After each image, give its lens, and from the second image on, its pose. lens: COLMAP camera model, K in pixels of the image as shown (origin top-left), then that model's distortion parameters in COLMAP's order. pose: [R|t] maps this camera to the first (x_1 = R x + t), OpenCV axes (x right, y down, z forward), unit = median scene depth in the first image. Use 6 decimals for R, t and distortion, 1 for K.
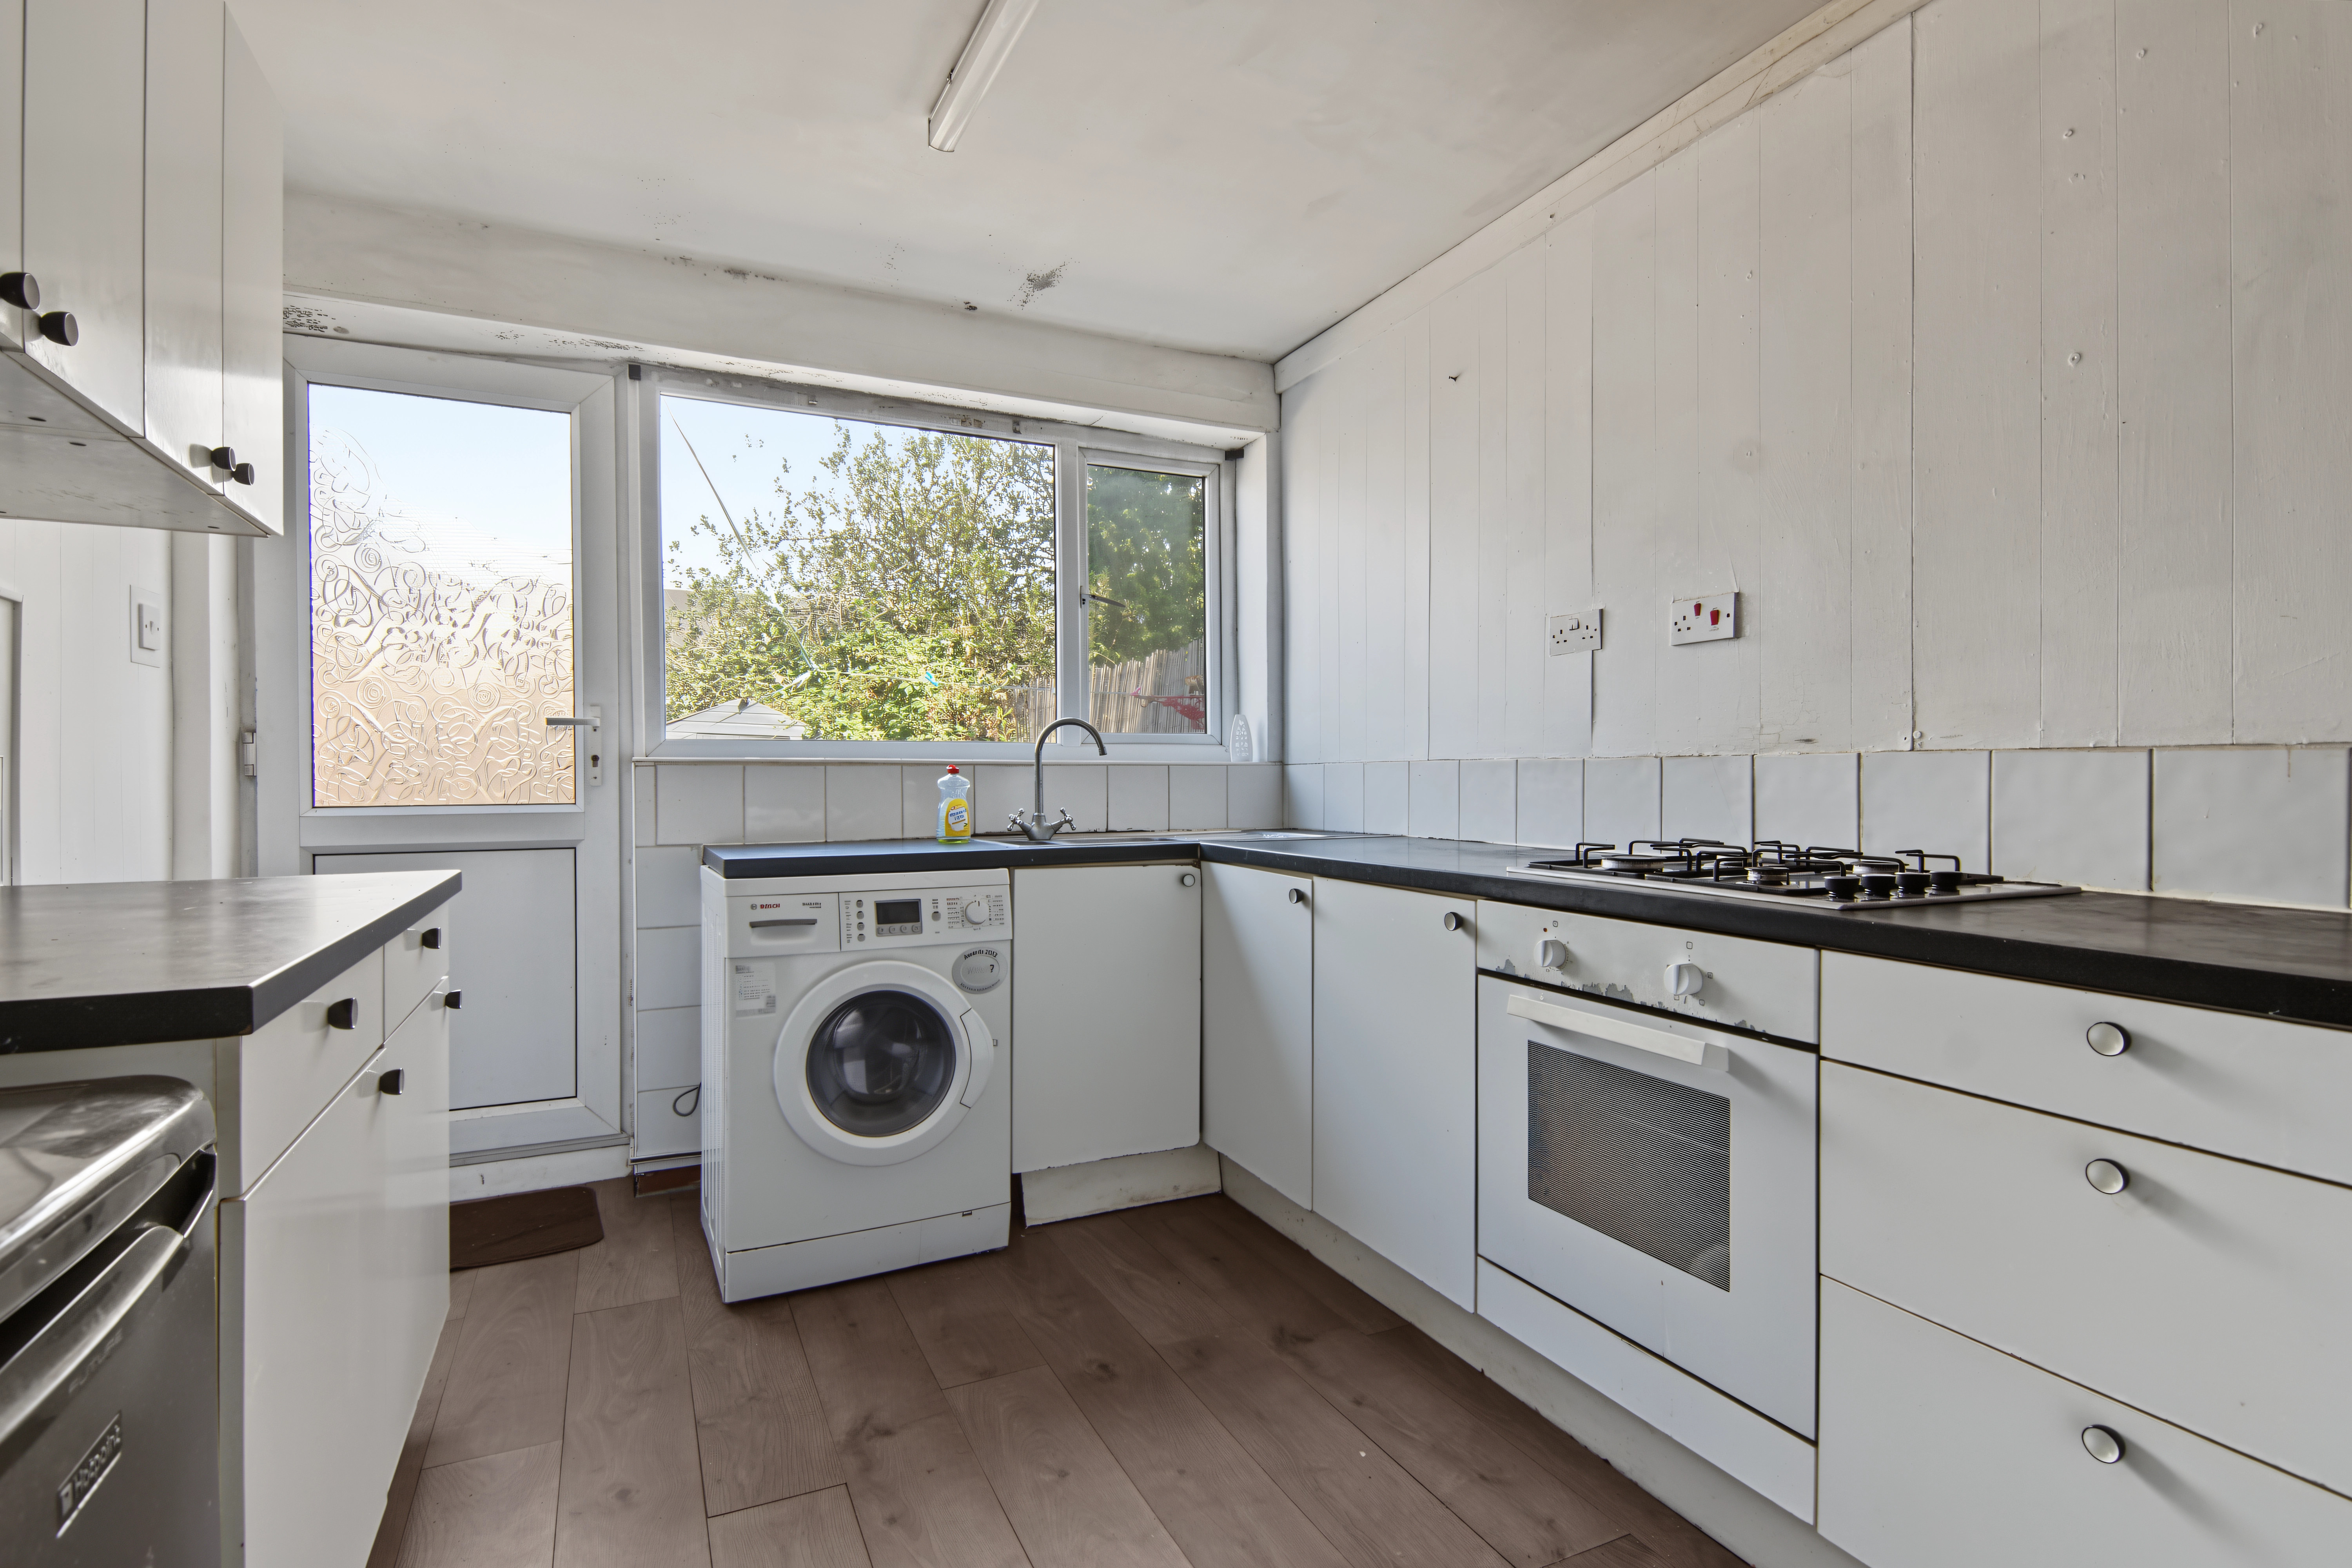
lens RADIAL K [[1131.5, 0, 1167.1], [0, 1131.5, 784.5], [0, 0, 1]] dist [0.000235, -0.000738]
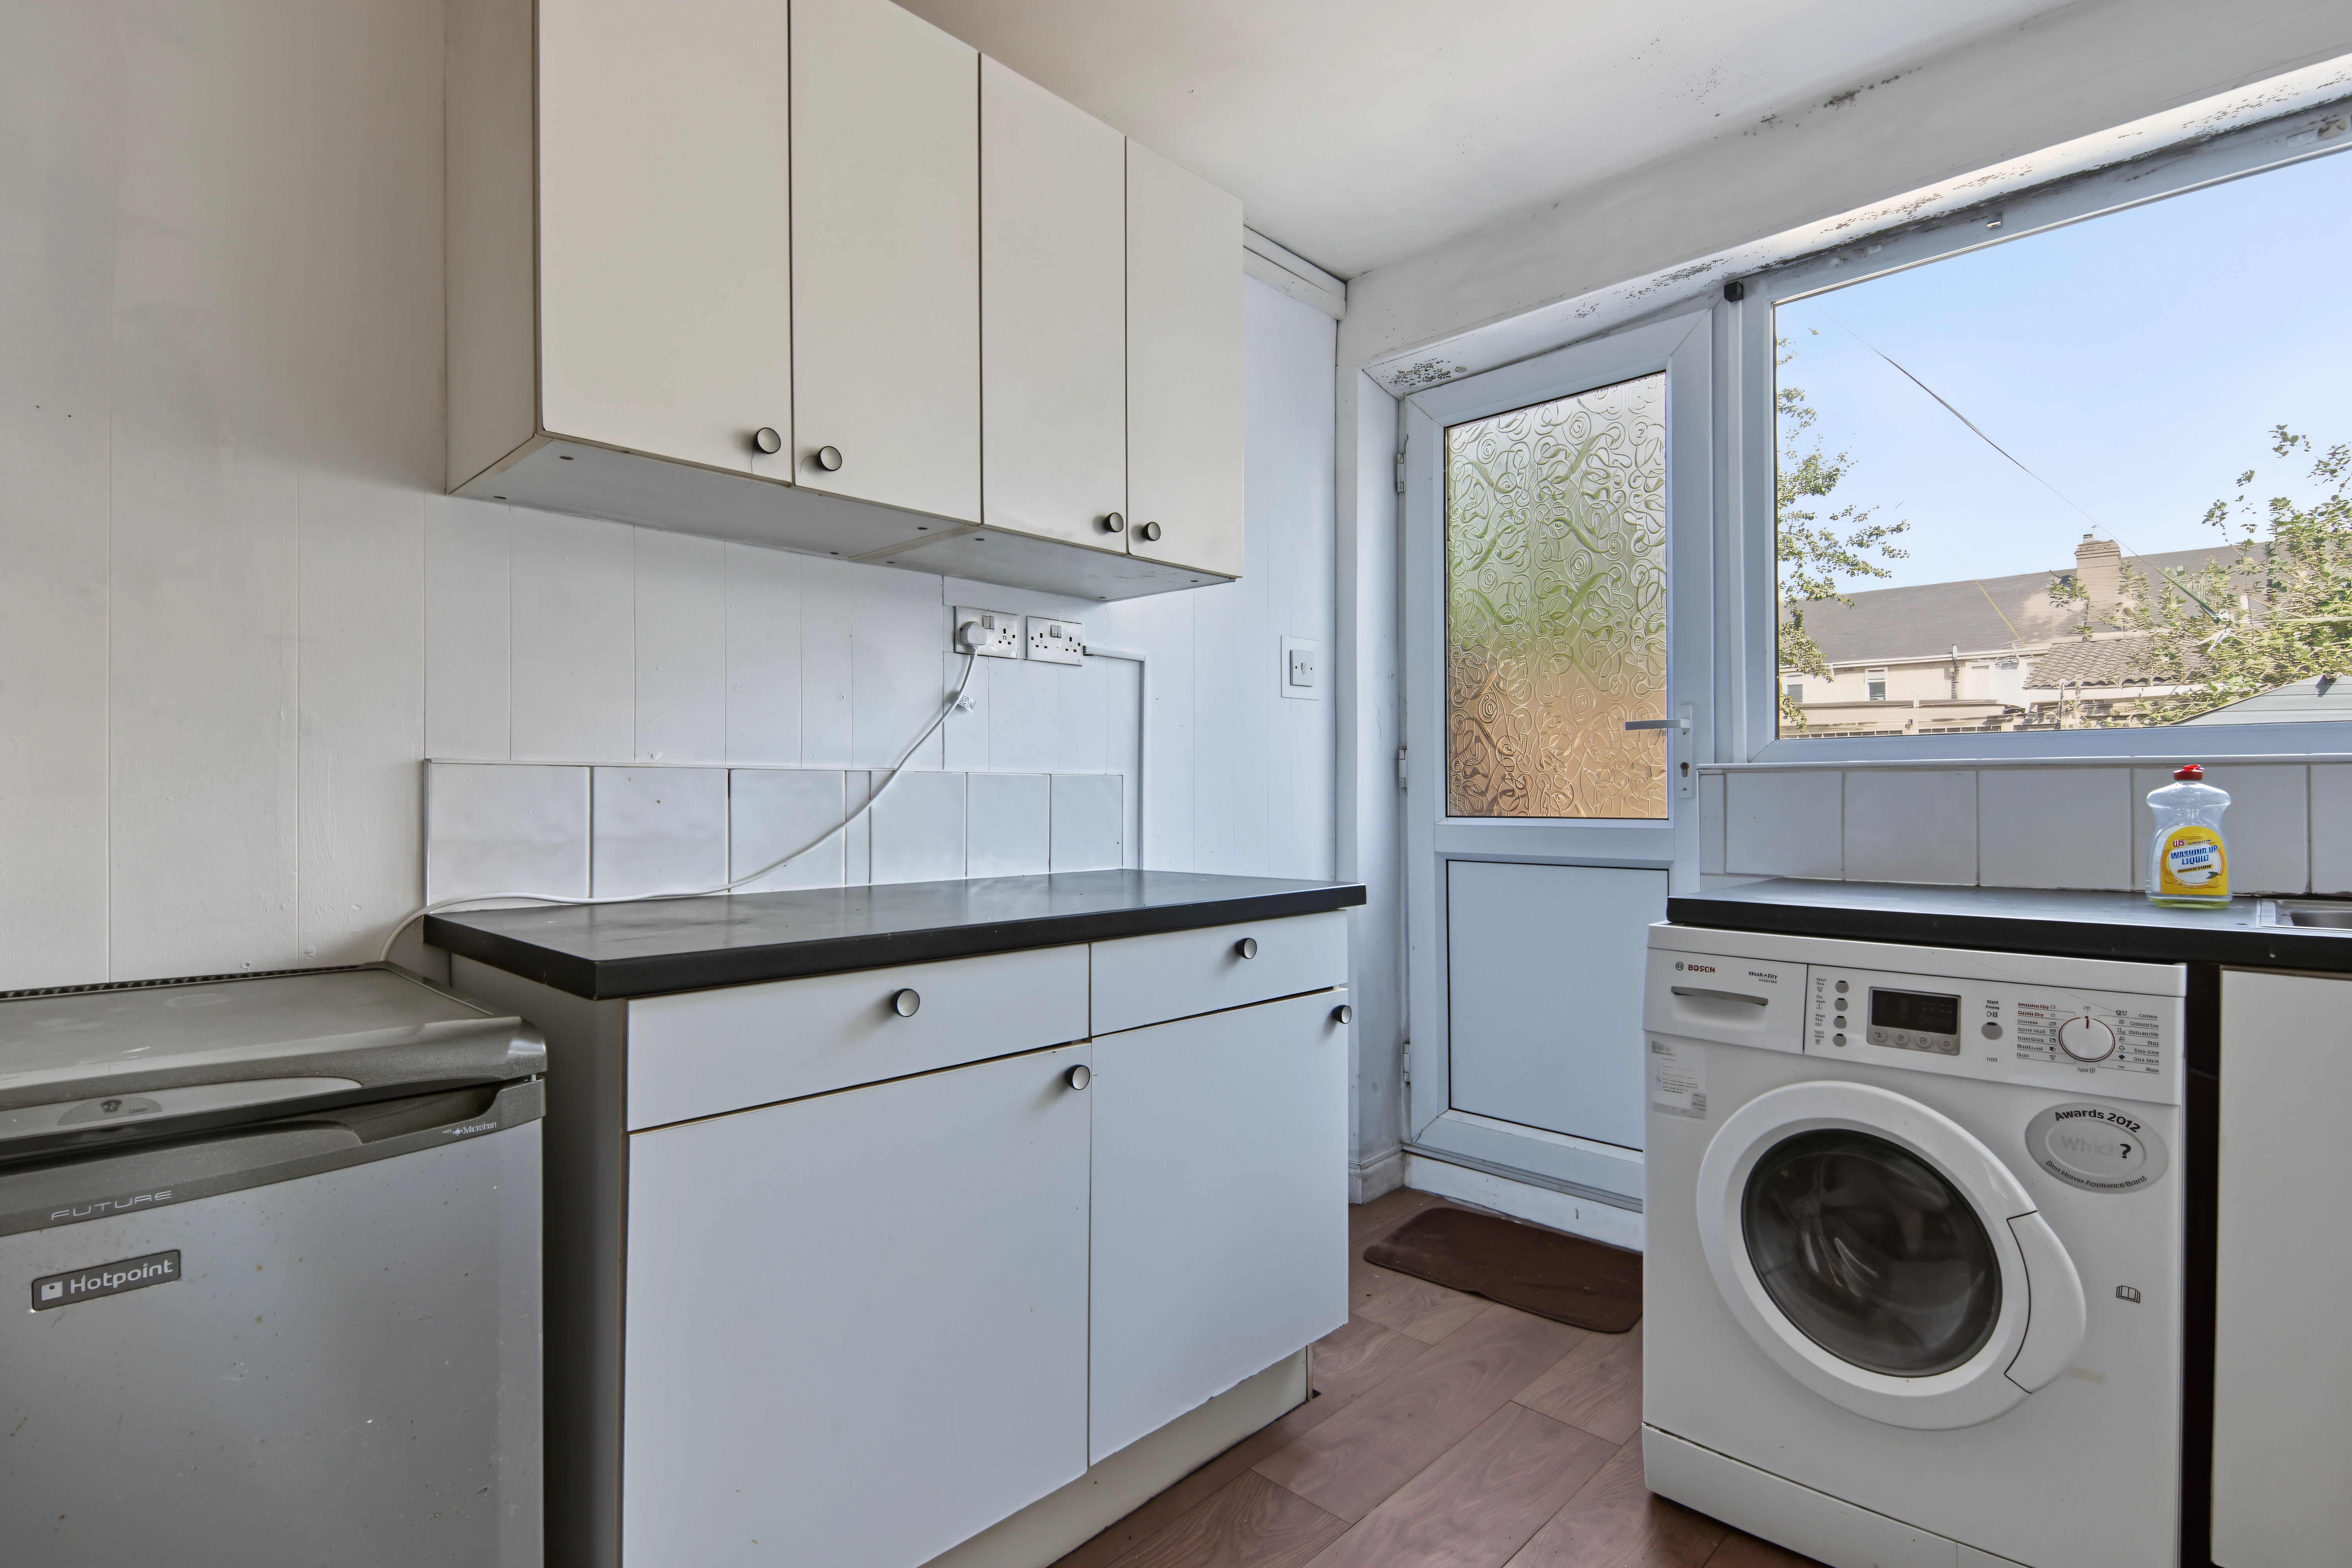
lens RADIAL K [[1131.5, 0, 1165.0], [0, 1131.5, 793.0], [0, 0, 1]] dist [0.000235, -0.000738]
pose [[0.332131, 0.001633, -0.943232, 0.190287], [-0.003135, 0.999995, 0.000628, -0.002753], [0.943228, 0.002749, 0.332135, 0.401187]]
